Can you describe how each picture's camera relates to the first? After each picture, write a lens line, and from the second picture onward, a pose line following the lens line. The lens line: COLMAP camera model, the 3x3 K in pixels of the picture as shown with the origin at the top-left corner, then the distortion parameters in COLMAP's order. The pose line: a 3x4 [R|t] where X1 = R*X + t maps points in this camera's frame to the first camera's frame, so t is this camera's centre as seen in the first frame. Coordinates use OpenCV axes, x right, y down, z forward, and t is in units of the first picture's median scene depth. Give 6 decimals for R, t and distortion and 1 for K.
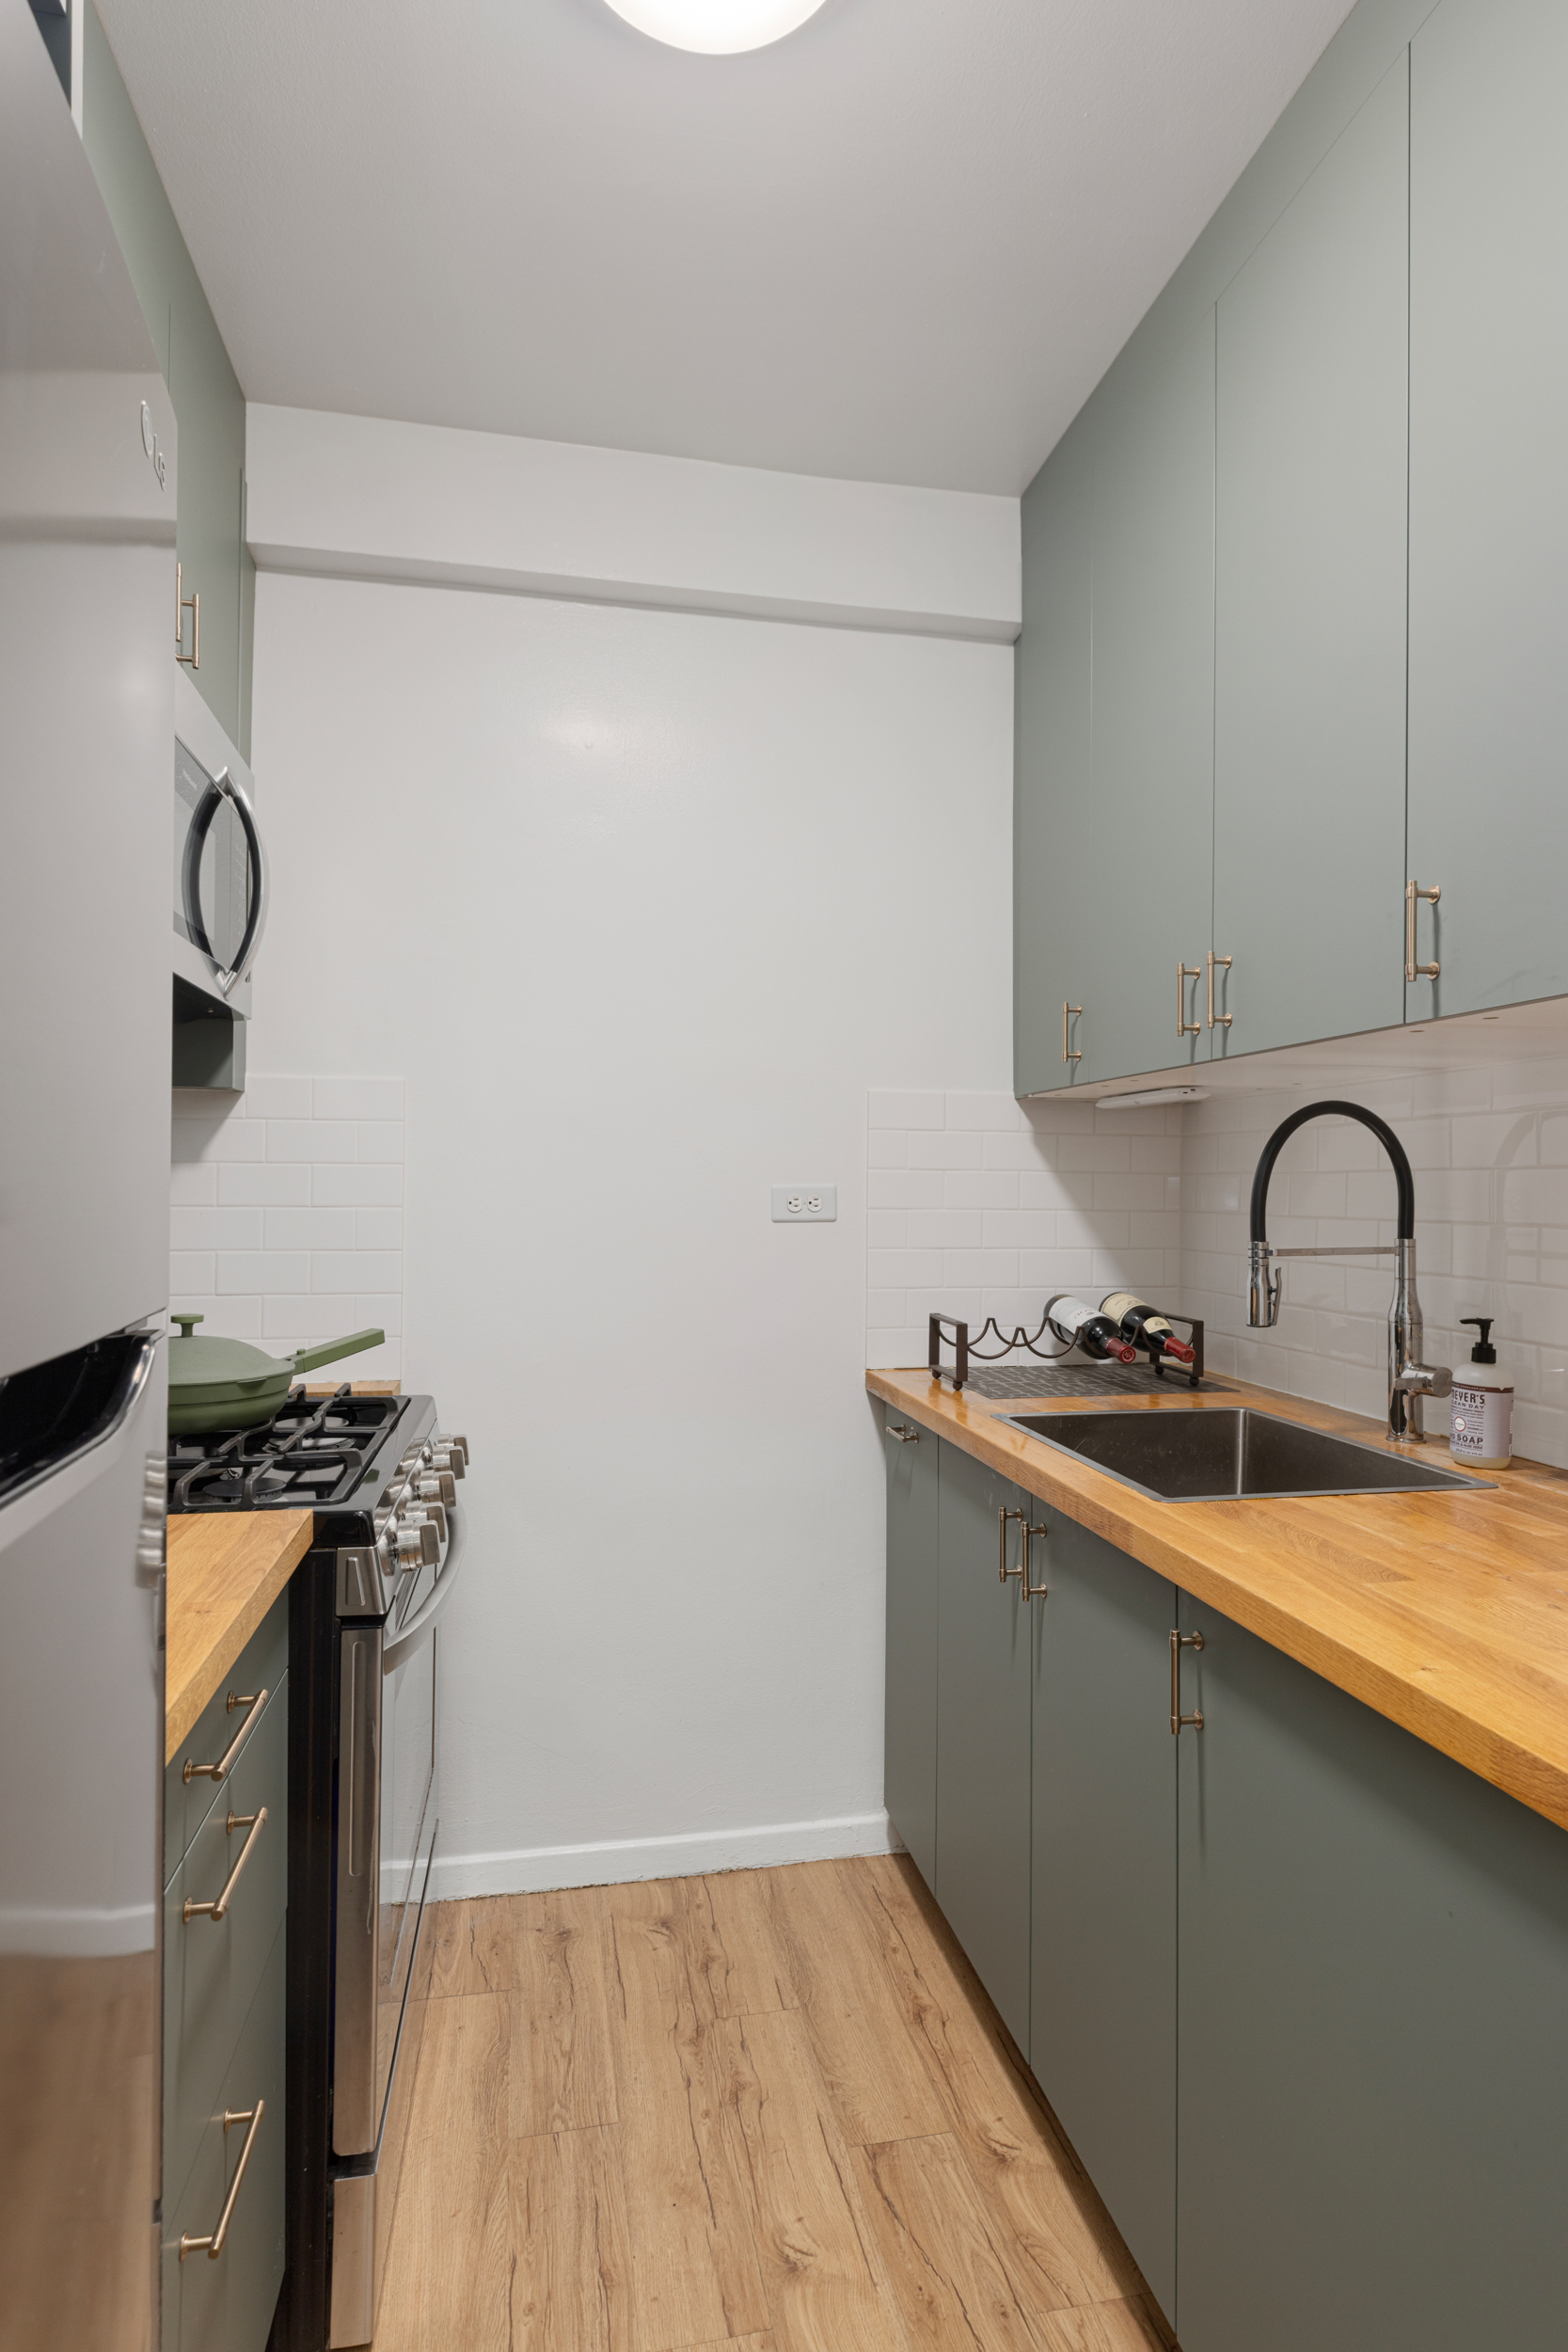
lens RADIAL K [[1229.1, 0, 785.5], [0, 1229.1, 1177.1], [0, 0, 1]] dist [-0.000254, -0.000180]
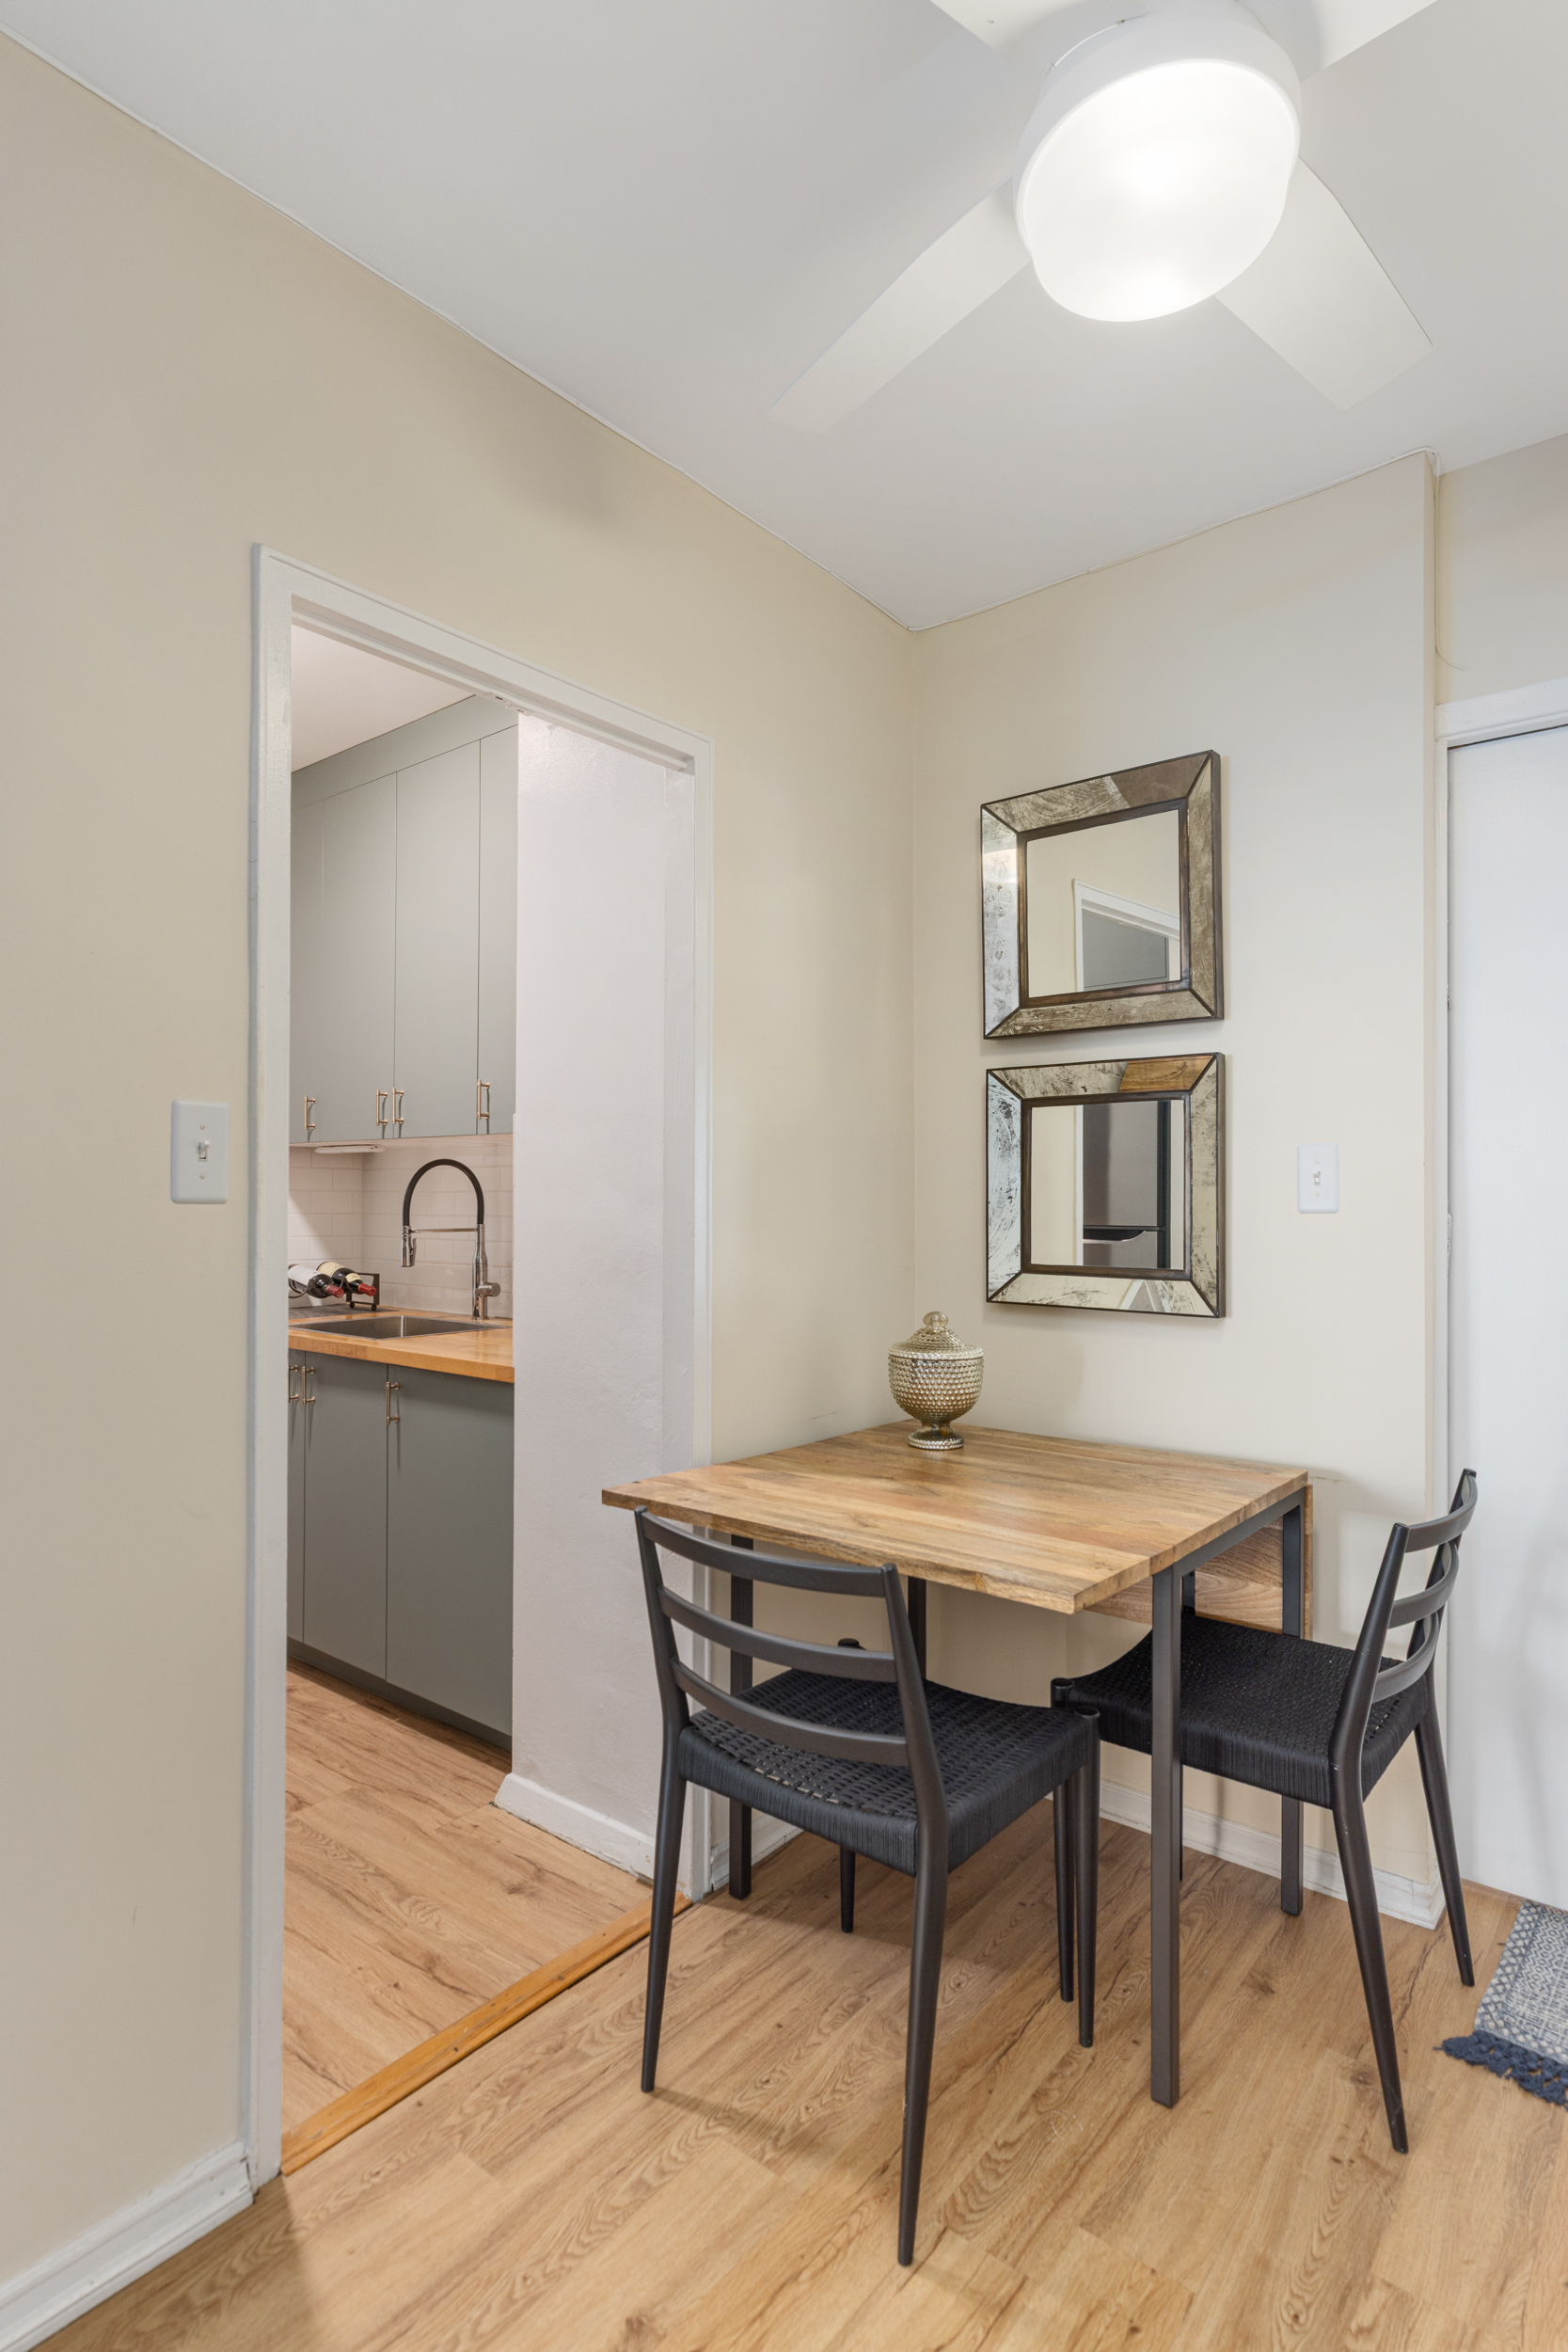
lens RADIAL K [[1229.1, 0, 783.2], [0, 1229.1, 1185.9], [0, 0, 1]] dist [-0.000254, -0.000180]
pose [[0.767440, 0.005031, 0.641102, -0.403530], [-0.000620, 0.999975, -0.007106, -0.000301], [-0.641121, 0.005056, 0.767423, -0.856185]]
